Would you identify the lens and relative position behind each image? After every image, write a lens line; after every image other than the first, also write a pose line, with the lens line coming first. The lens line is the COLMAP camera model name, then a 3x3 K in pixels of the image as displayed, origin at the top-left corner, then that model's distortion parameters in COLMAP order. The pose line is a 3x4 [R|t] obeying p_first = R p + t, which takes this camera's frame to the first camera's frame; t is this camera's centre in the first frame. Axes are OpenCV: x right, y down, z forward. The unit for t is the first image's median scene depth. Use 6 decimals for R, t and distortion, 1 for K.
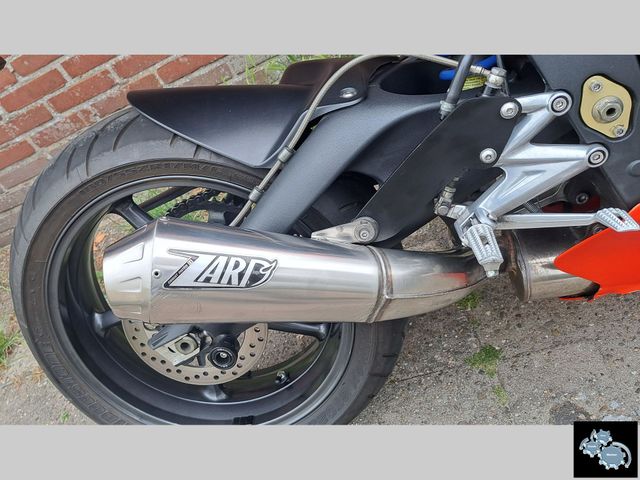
lens RADIAL K [[600.3, 0, 218.6], [0, 600.3, 238.1], [0, 0, 1]] dist [0.006909, 0.002168]
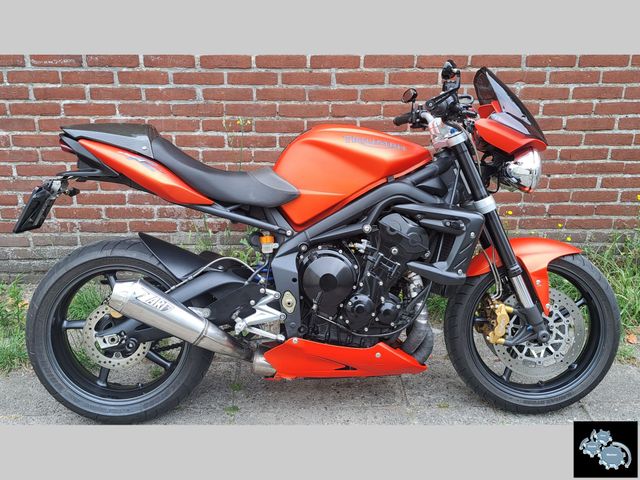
lens RADIAL K [[659.7, 0, 318.7], [0, 659.7, 218.6], [0, 0, 1]] dist [0.105124, -0.160418]
pose [[0.865776, 0.438295, 0.241516, -0.224696], [-0.325824, 0.860008, -0.392714, 0.609451], [-0.379830, 0.261311, 0.887381, -1.922659]]
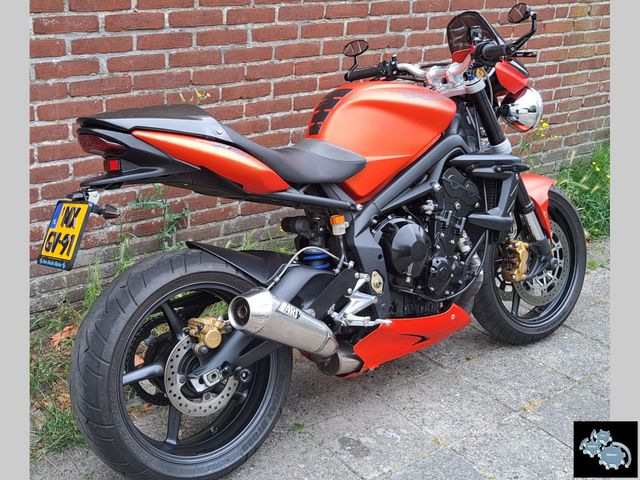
lens RADIAL K [[801.3, 0, 281.3], [0, 801.3, 223.6], [0, 0, 1]] dist [0.080949, -0.074259]
pose [[0.667524, 0.282963, 0.688726, -1.996729], [0.081927, 0.891447, -0.445656, 1.006730], [-0.740068, 0.353912, 0.571880, -0.803111]]
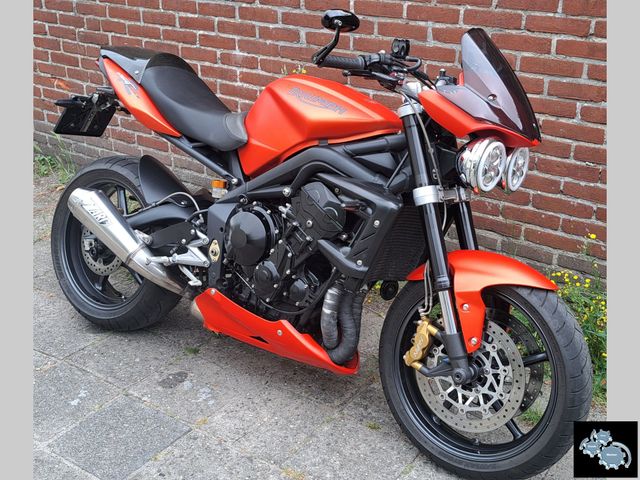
lens RADIAL K [[800.3, 0, 332.6], [0, 800.3, 212.8], [0, 0, 1]] dist [0.088996, -0.087187]
pose [[0.734345, 0.631840, -0.248021, 1.645517], [-0.666024, 0.741219, -0.083703, -0.348612], [0.130951, 0.226655, 0.965132, -2.439215]]
